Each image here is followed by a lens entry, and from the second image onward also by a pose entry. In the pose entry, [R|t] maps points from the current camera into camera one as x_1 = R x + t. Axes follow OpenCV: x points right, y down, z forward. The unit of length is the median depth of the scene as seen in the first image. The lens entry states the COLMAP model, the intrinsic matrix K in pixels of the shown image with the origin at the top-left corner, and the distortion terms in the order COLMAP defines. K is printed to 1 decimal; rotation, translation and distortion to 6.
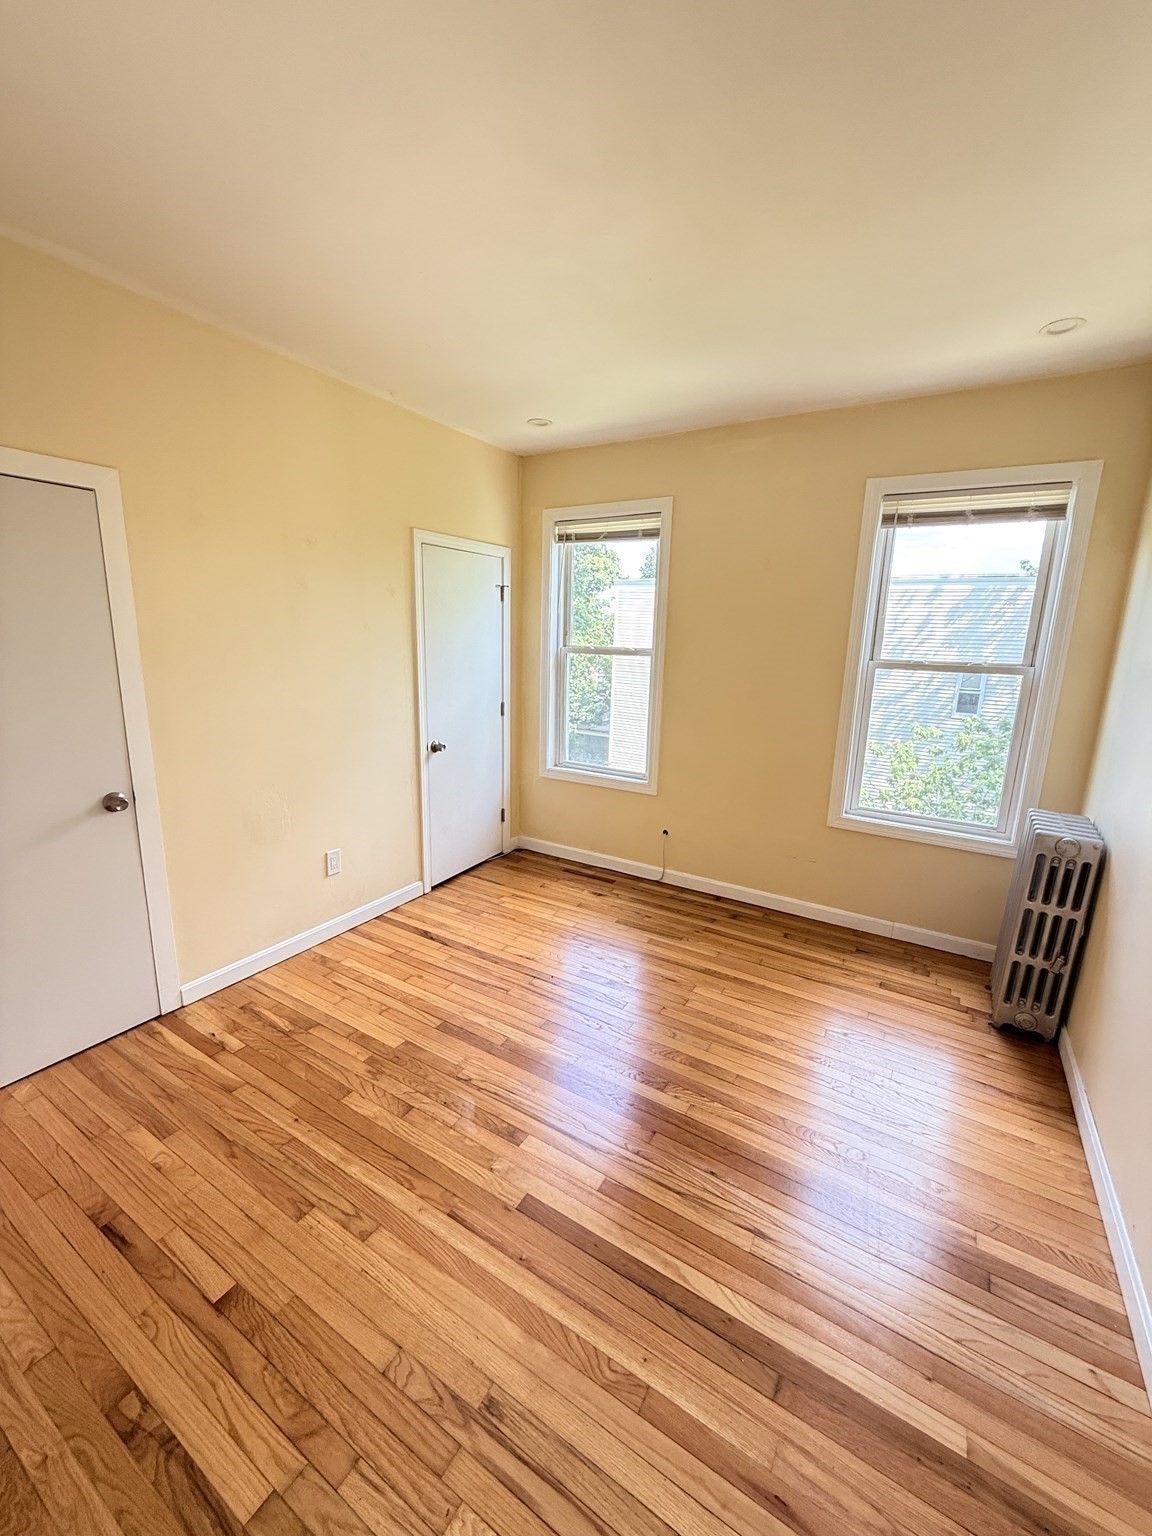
lens RADIAL K [[611.1, 0, 575.5], [0, 611.1, 771.6], [0, 0, 1]] dist [-0.000137, 0.000405]
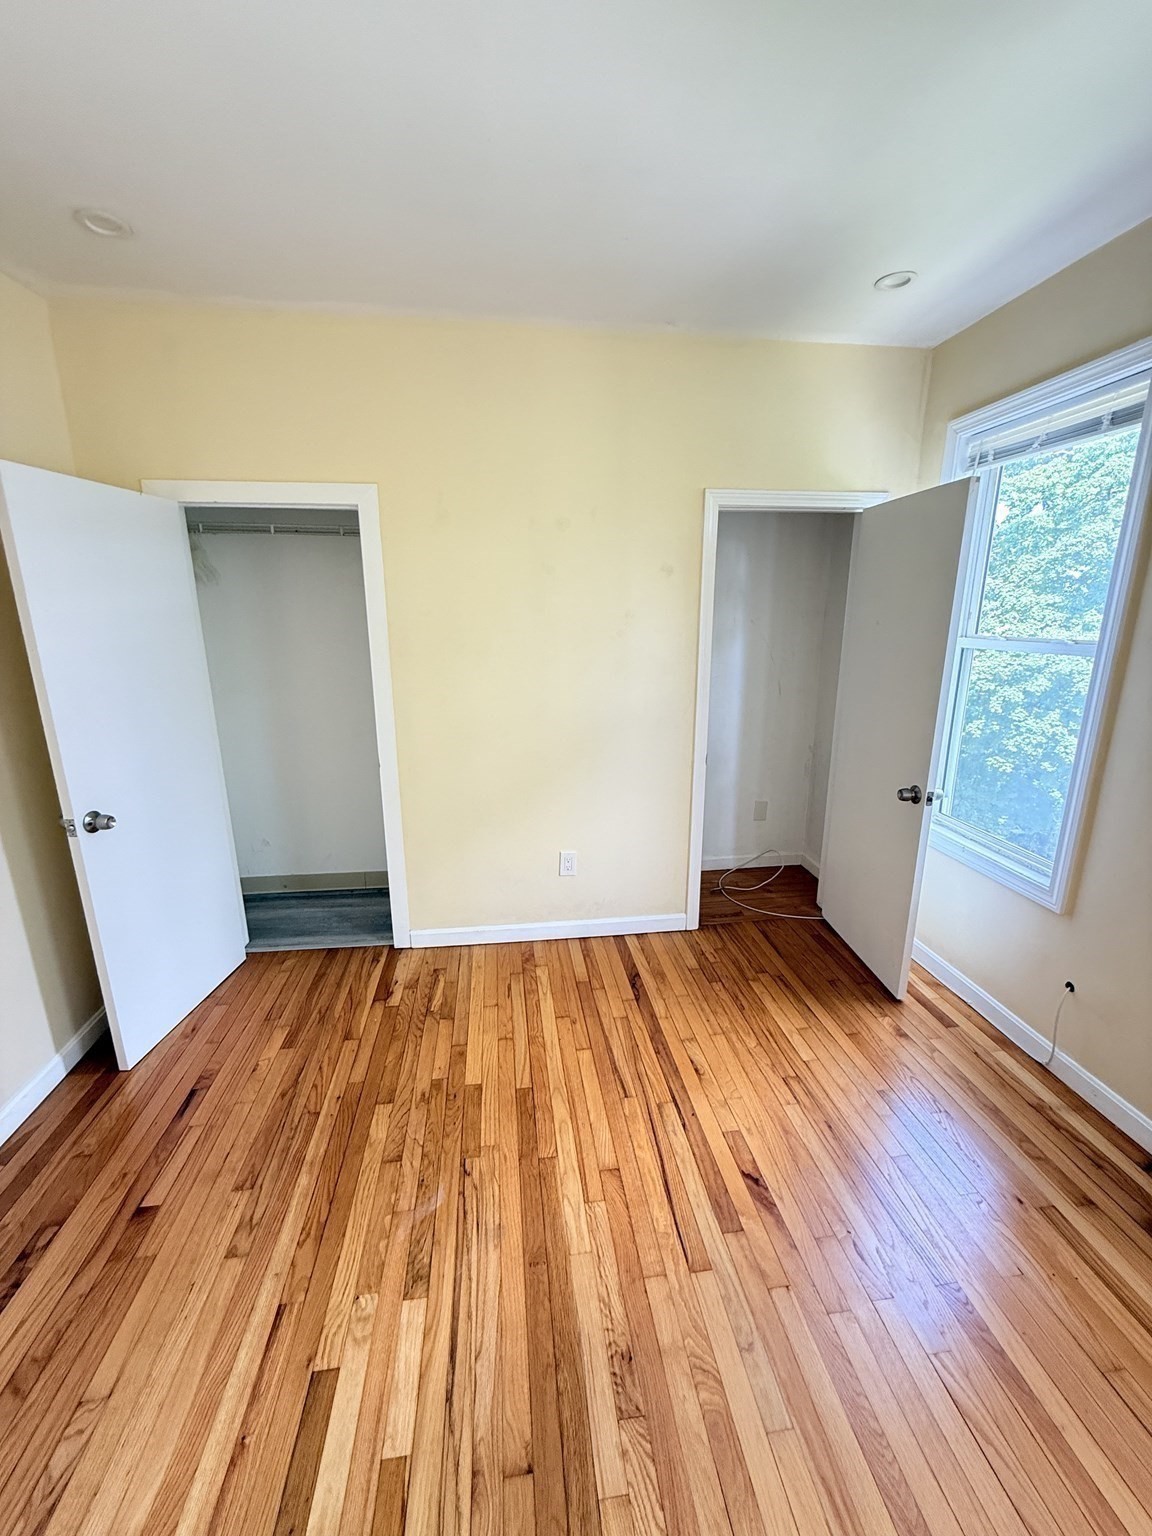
lens RADIAL K [[611.1, 0, 578.2], [0, 611.1, 767.8], [0, 0, 1]] dist [-0.000137, 0.000405]
pose [[0.625673, 0.167930, -0.761796, 0.429429], [-0.156068, 0.983757, 0.088679, -0.116577], [0.764315, 0.063408, 0.641719, 0.537201]]
